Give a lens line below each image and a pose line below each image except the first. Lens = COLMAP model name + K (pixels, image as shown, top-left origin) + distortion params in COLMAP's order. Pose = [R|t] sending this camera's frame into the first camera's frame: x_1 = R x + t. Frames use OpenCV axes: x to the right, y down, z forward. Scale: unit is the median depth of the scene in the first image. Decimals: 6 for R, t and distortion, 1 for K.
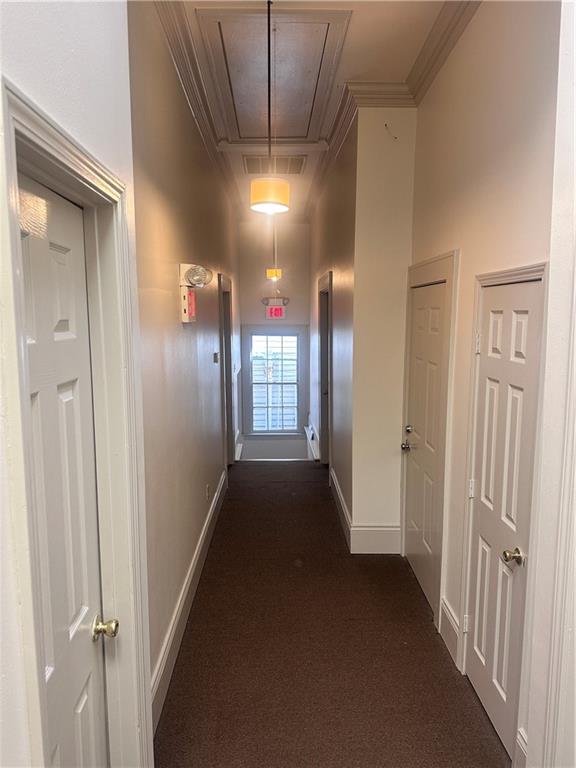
lens RADIAL K [[535.4, 0, 281.9], [0, 535.4, 386.5], [0, 0, 1]] dist [0.049660, -0.026589]
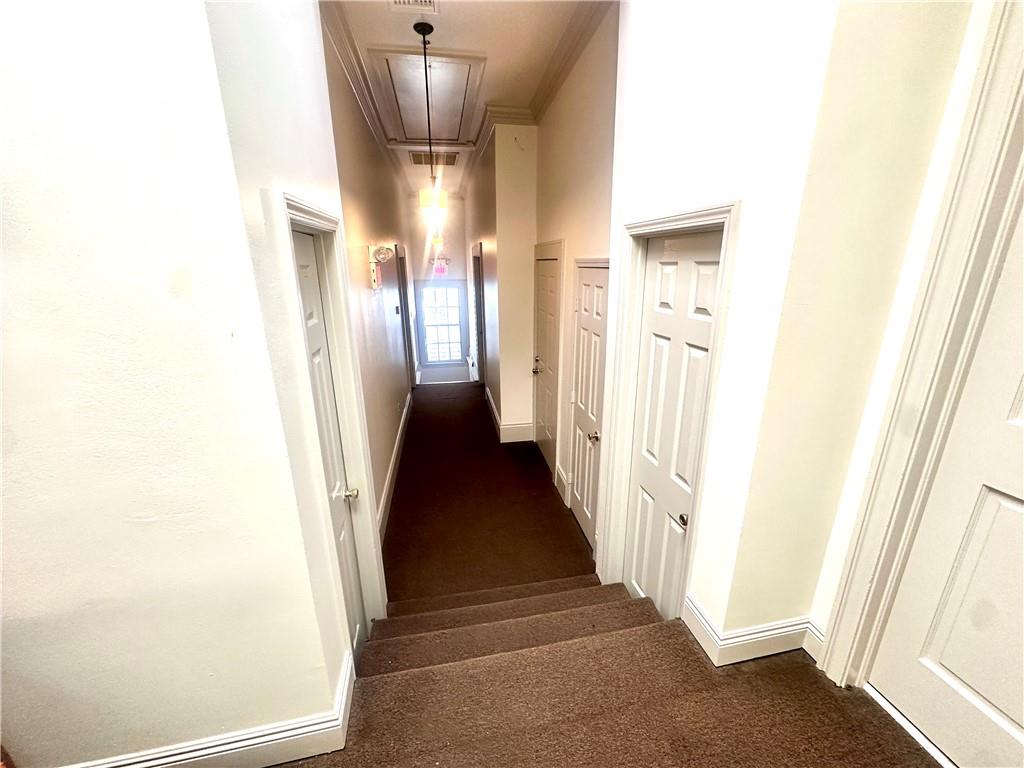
lens RADIAL K [[408.6, 0, 510.5], [0, 408.6, 377.9], [0, 0, 1]] dist [0.007589, 0.000066]
pose [[0.988239, -0.049273, 0.144764, -0.000751], [0.029208, 0.990058, 0.137592, -0.024890], [-0.150104, -0.131745, 0.979853, -0.094625]]
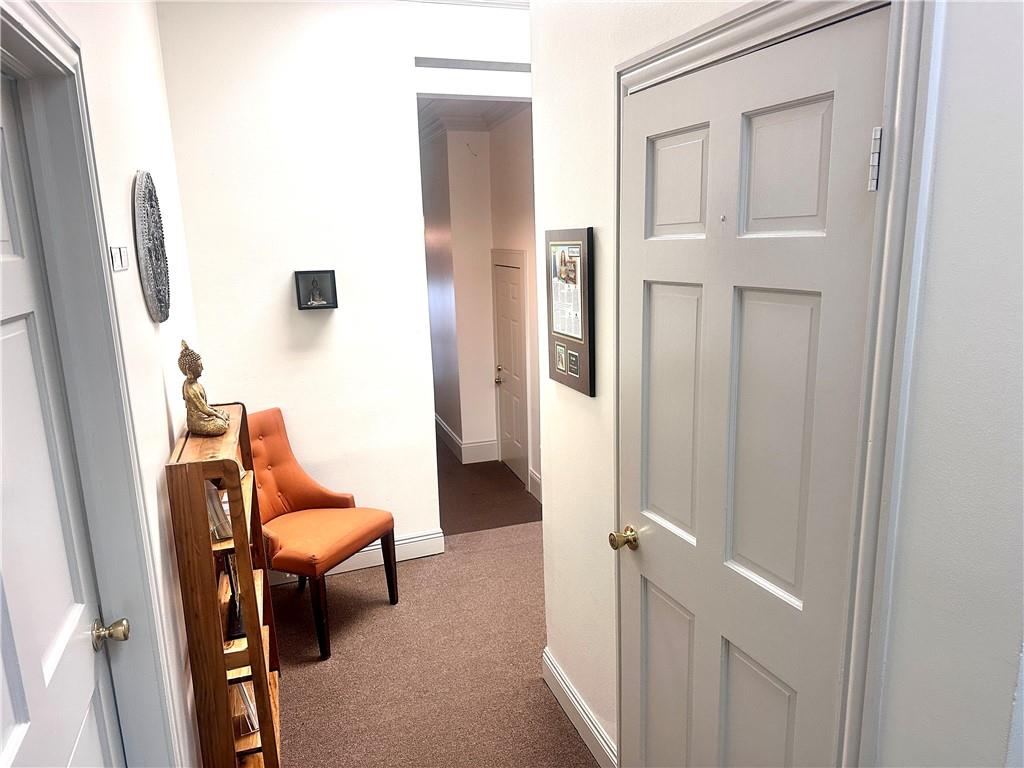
lens RADIAL K [[713.9, 0, 513.2], [0, 713.9, 387.3], [0, 0, 1]] dist [0.049660, -0.026589]
pose [[0.953492, -0.080324, 0.290518, -0.267293], [0.062463, 0.995572, 0.070254, 0.001268], [-0.294875, -0.048840, 0.954287, -0.767328]]
